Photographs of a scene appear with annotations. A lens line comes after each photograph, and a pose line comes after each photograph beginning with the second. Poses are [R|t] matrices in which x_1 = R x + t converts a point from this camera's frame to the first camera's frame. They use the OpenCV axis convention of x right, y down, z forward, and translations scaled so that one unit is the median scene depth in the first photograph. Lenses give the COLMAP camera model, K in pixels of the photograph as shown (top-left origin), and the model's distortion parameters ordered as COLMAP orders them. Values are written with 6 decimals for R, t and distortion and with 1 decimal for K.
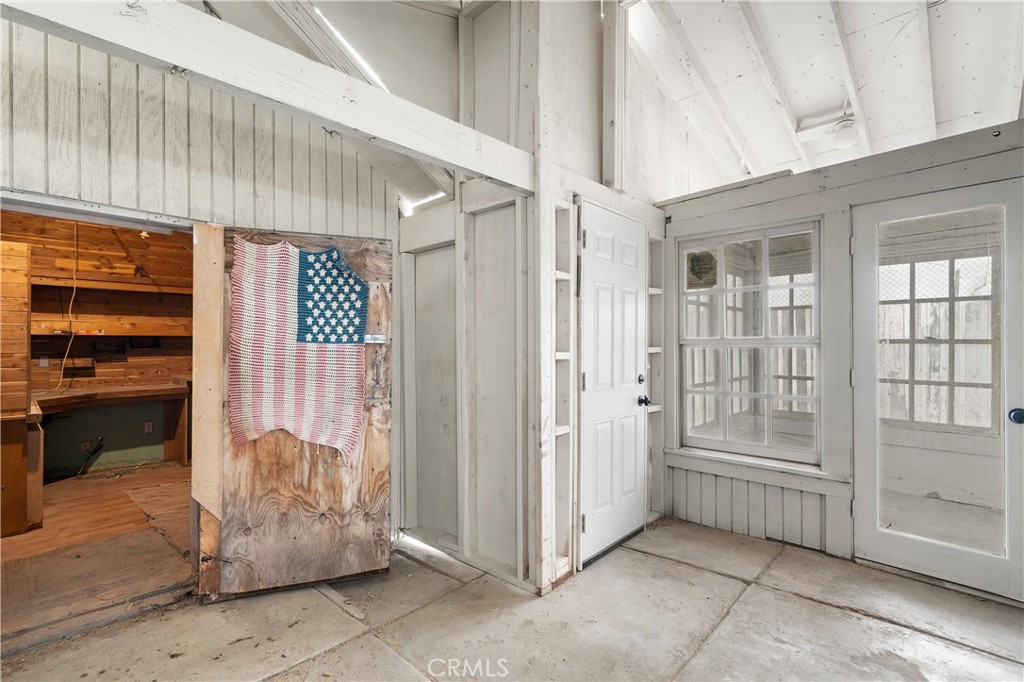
lens RADIAL K [[464.9, 0, 509.5], [0, 464.9, 347.5], [0, 0, 1]] dist [-0.000620, -0.000339]
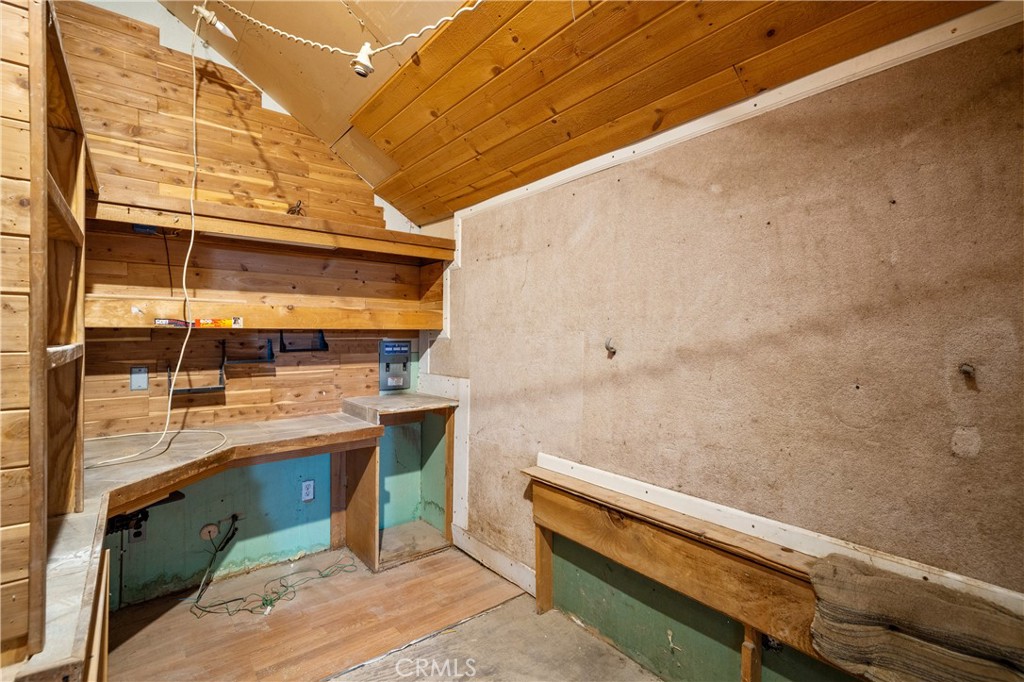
lens RADIAL K [[458.3, 0, 512.0], [0, 458.3, 341.0], [0, 0, 1]] dist [-0.000416, -0.000002]
pose [[0.991163, 0.006123, -0.132508, -0.451076], [-0.005407, 0.999969, 0.005760, -0.015054], [0.132539, -0.004993, 0.991165, 0.474115]]
